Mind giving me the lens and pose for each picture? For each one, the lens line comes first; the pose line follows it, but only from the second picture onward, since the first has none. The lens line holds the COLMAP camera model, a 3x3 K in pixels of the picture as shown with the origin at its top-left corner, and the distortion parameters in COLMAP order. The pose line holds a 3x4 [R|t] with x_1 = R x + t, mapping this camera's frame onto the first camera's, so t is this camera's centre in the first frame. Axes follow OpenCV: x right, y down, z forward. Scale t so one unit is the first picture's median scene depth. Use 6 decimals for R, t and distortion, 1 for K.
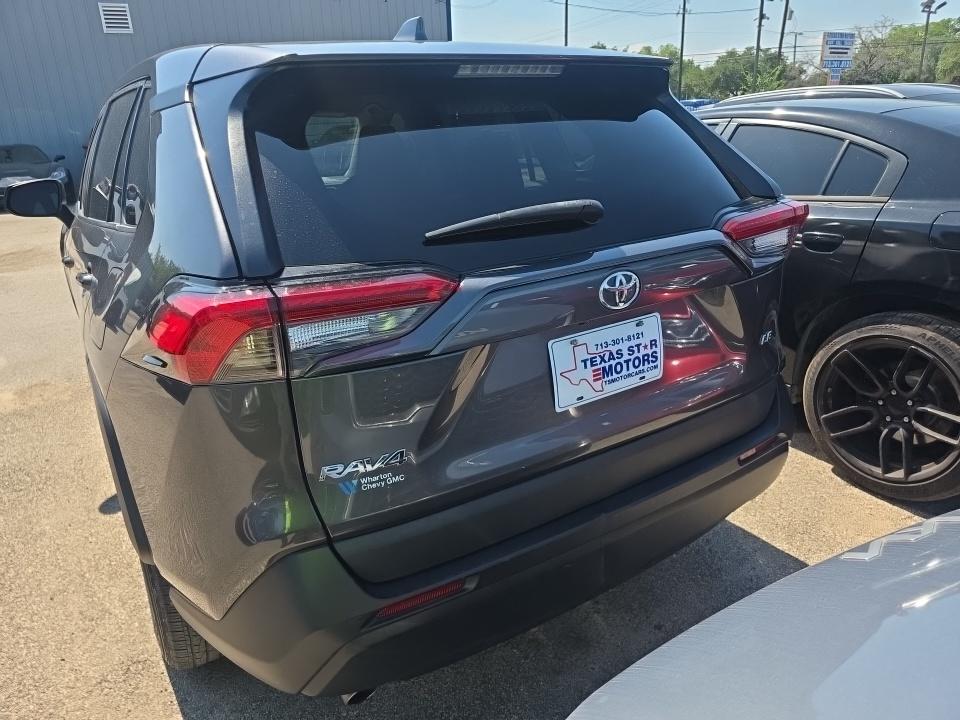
lens RADIAL K [[645.8, 0, 482.8], [0, 645.8, 364.2], [0, 0, 1]] dist [0.029035, -0.031360]
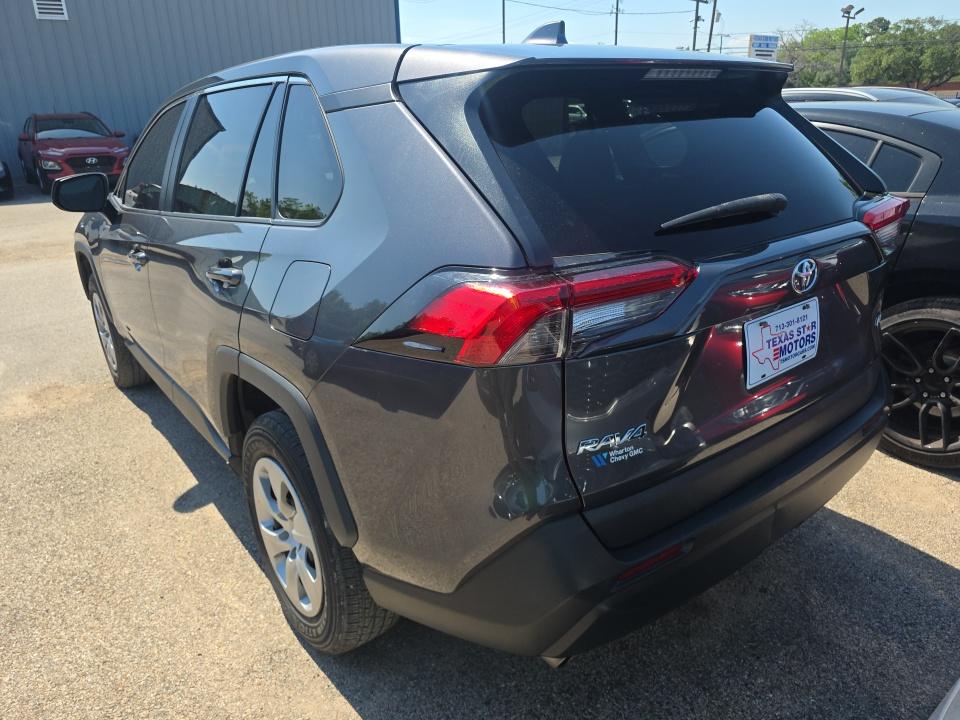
lens RADIAL K [[645.8, 0, 483.4], [0, 645.8, 364.9], [0, 0, 1]] dist [0.029035, -0.031360]
pose [[0.995498, -0.022789, 0.092006, -0.311864], [0.022162, 0.999724, 0.007831, 0.011328], [-0.092159, -0.005756, 0.995728, -0.036457]]
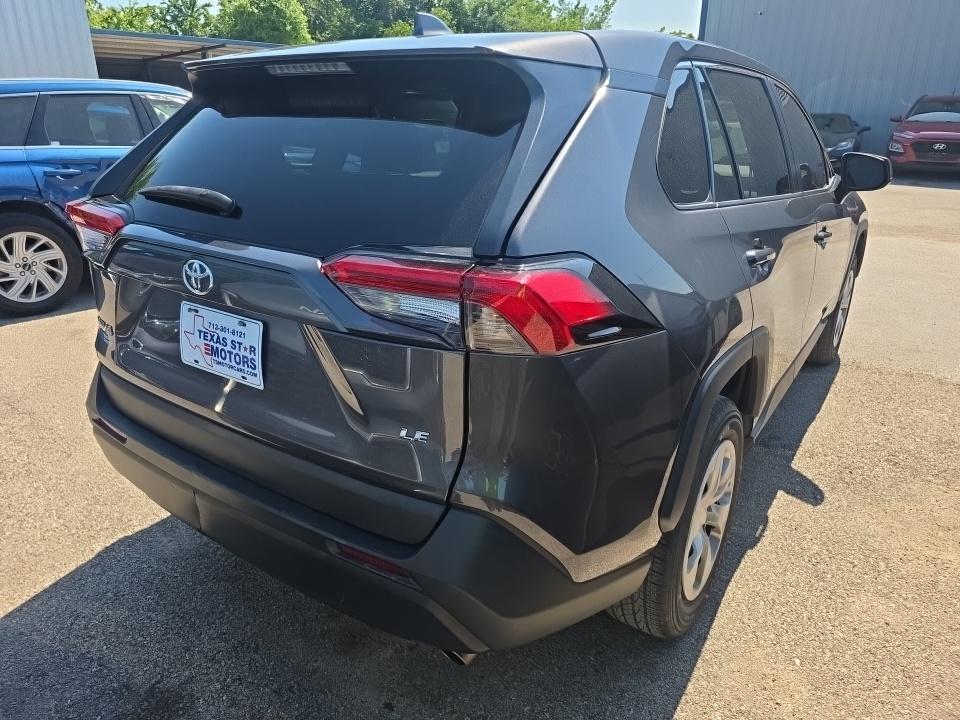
lens RADIAL K [[645.8, 0, 474.9], [0, 645.8, 355.9], [0, 0, 1]] dist [0.029035, -0.031360]
pose [[0.388186, 0.368613, -0.844652, 0.959351], [-0.343276, 0.908404, 0.238672, -0.292217], [0.855262, 0.197300, 0.479166, 0.643477]]
